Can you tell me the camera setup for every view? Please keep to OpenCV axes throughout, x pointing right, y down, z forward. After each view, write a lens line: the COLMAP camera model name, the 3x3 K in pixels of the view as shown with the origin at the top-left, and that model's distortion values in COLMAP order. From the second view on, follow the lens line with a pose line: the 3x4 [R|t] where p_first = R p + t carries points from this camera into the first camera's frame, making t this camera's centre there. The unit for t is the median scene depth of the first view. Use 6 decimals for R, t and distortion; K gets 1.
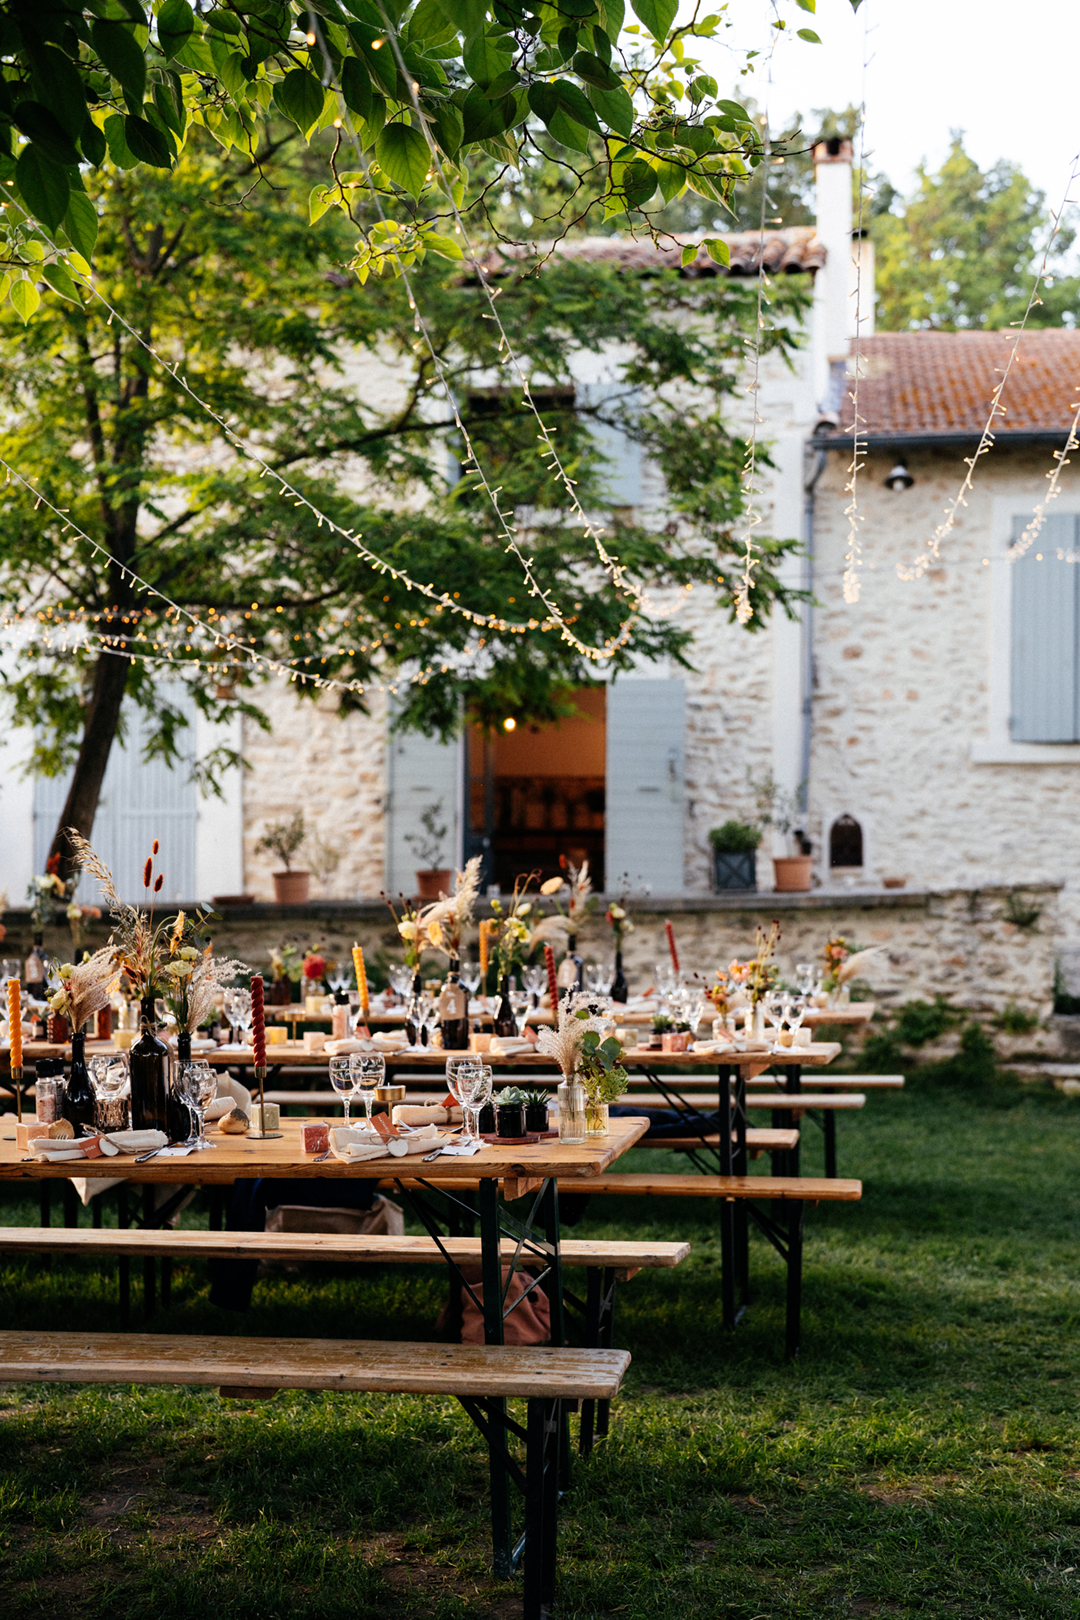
lens RADIAL K [[2335.4, 0, 540.0], [0, 2335.4, 810.0], [0, 0, 1]] dist [-0.147299, 1.016443]
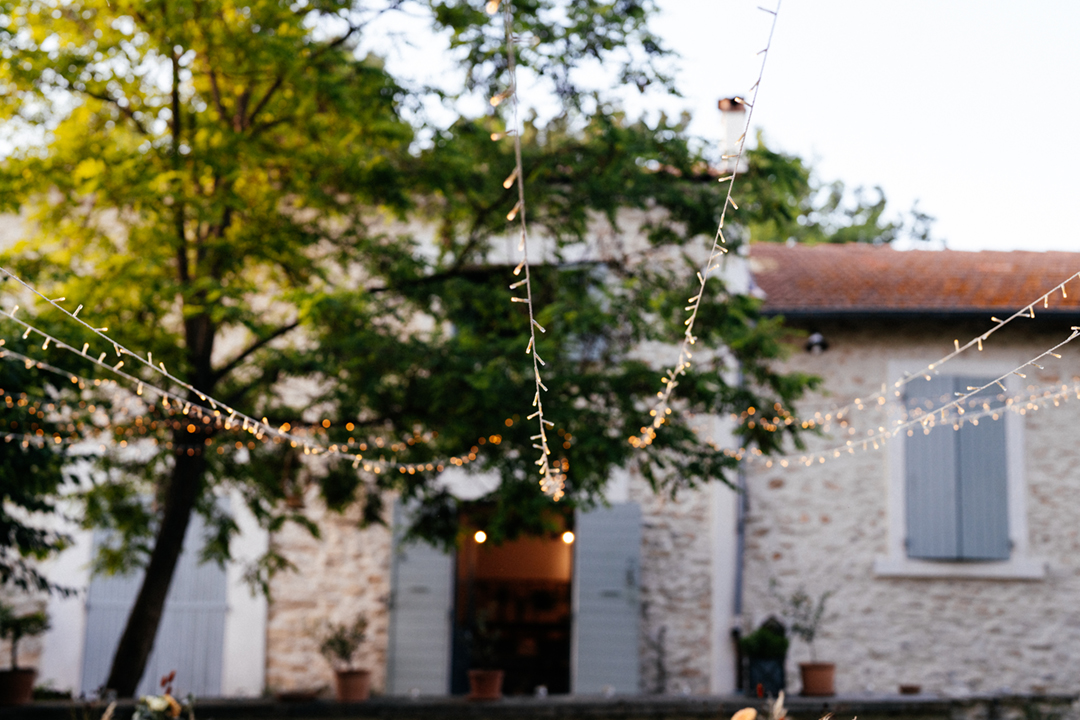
lens RADIAL K [[1556.9, 0, 540.0], [0, 1556.9, 360.0], [0, 0, 1]] dist [-0.147299, 1.016443]
pose [[0.995955, 0.029204, 0.084974, -0.062195], [-0.016014, 0.988258, -0.151951, -0.005669], [-0.088414, 0.149975, 0.984729, 0.197173]]
